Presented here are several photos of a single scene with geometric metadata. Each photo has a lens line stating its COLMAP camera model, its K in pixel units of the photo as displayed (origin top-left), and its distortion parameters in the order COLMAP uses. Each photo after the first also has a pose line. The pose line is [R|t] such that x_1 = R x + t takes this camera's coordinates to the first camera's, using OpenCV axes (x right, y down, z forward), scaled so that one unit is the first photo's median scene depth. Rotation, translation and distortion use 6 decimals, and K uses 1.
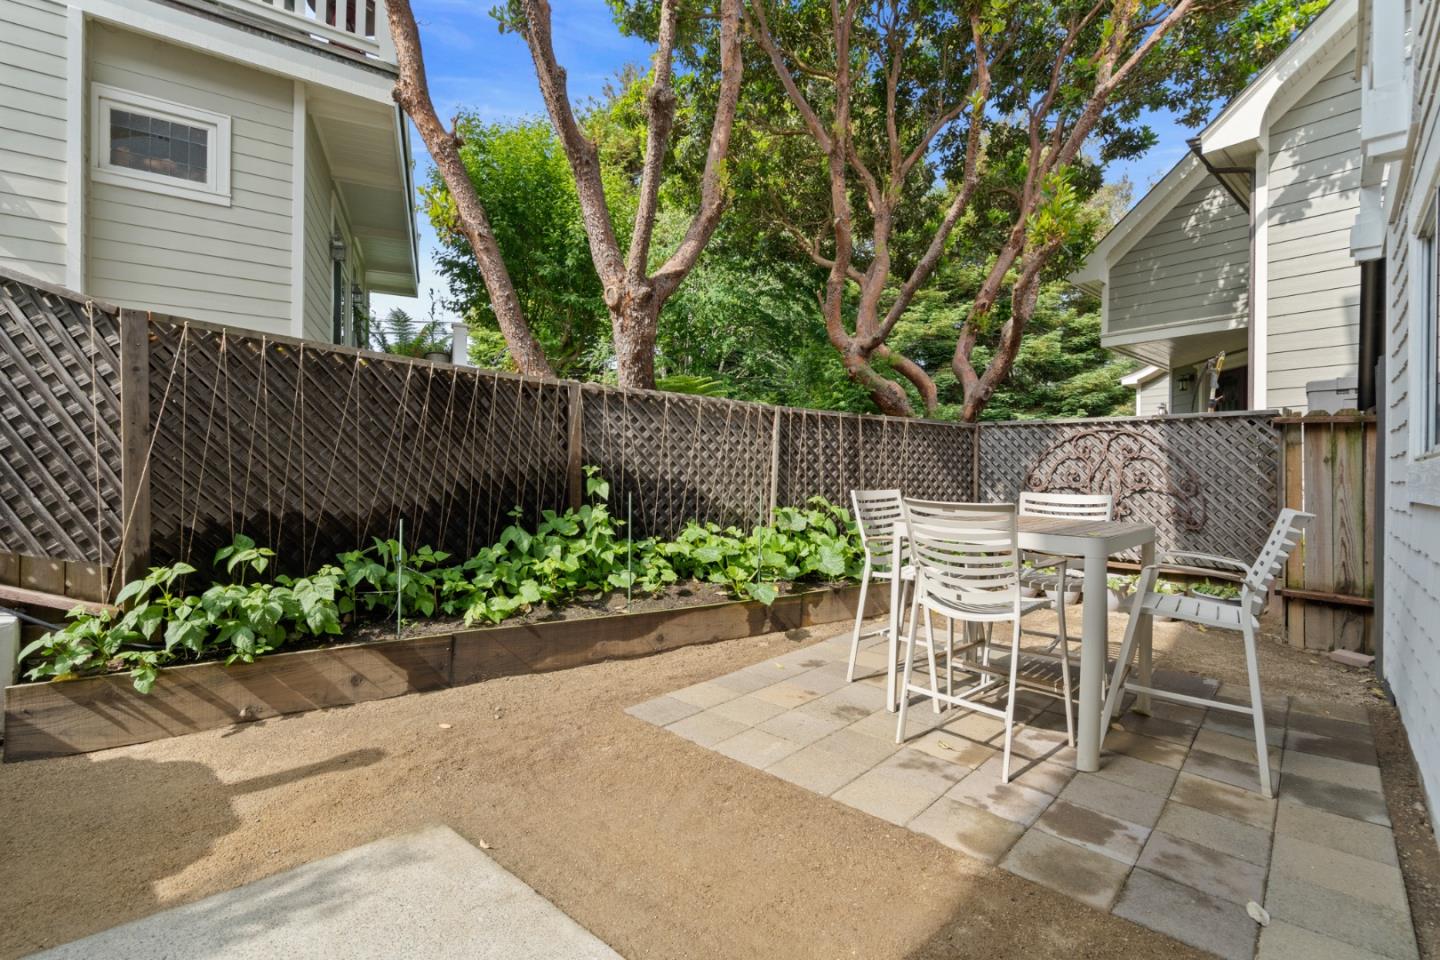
lens RADIAL K [[664.6, 0, 716.3], [0, 664.6, 485.5], [0, 0, 1]] dist [-0.001164, 0.000538]
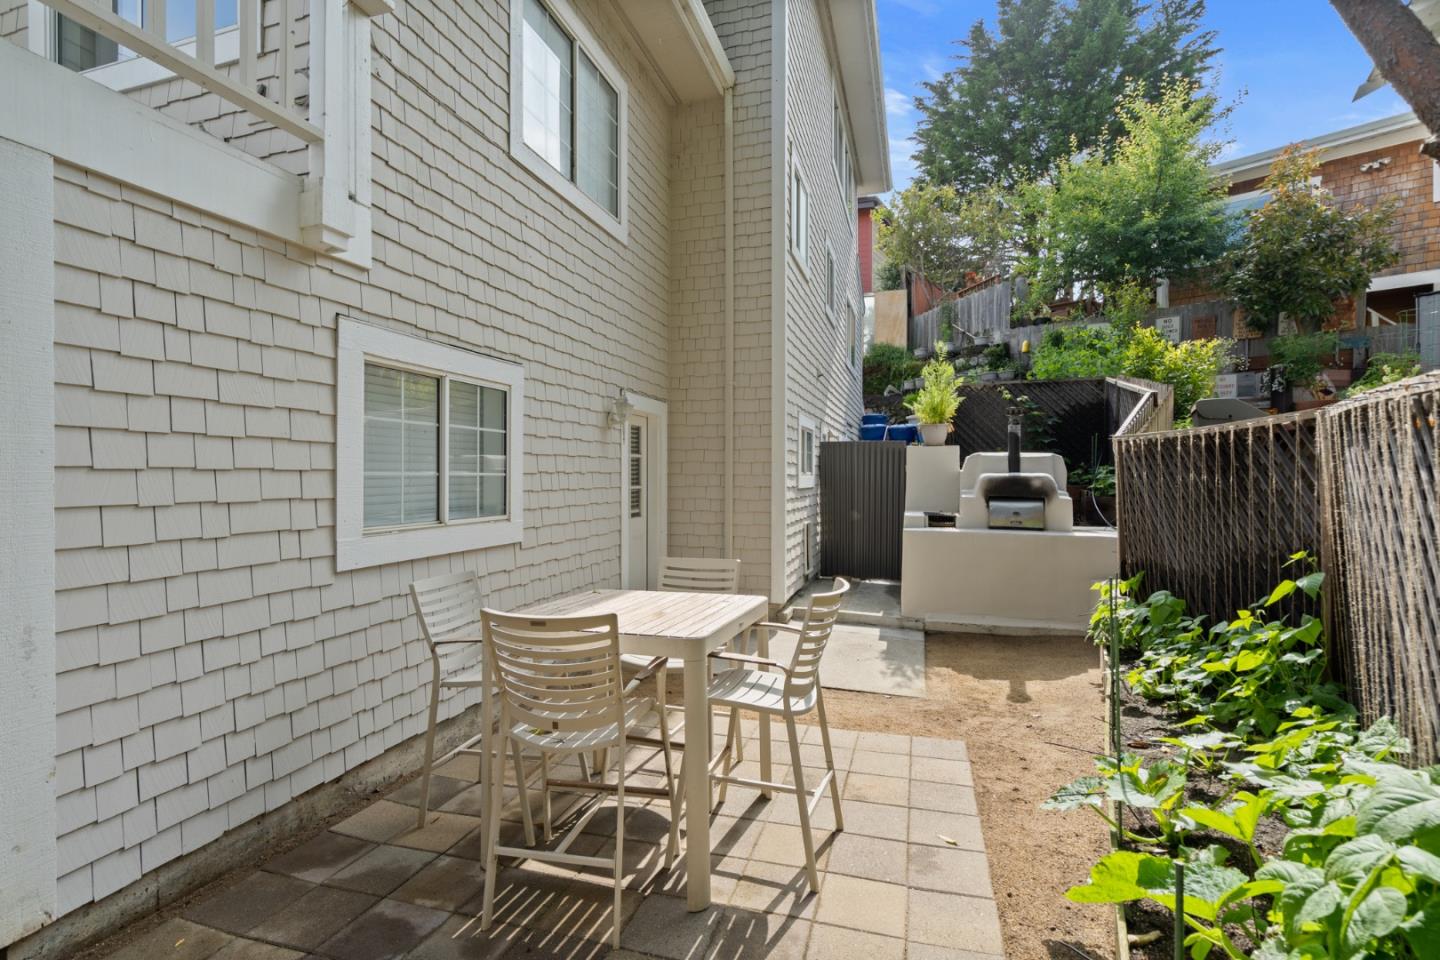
lens RADIAL K [[664.6, 0, 716.3], [0, 664.6, 485.5], [0, 0, 1]] dist [-0.001164, 0.000538]
pose [[-0.905361, -0.005182, -0.424611, 0.892503], [-0.013658, 0.999764, 0.016921, -0.150320], [0.424423, 0.021119, -0.905218, 2.211388]]
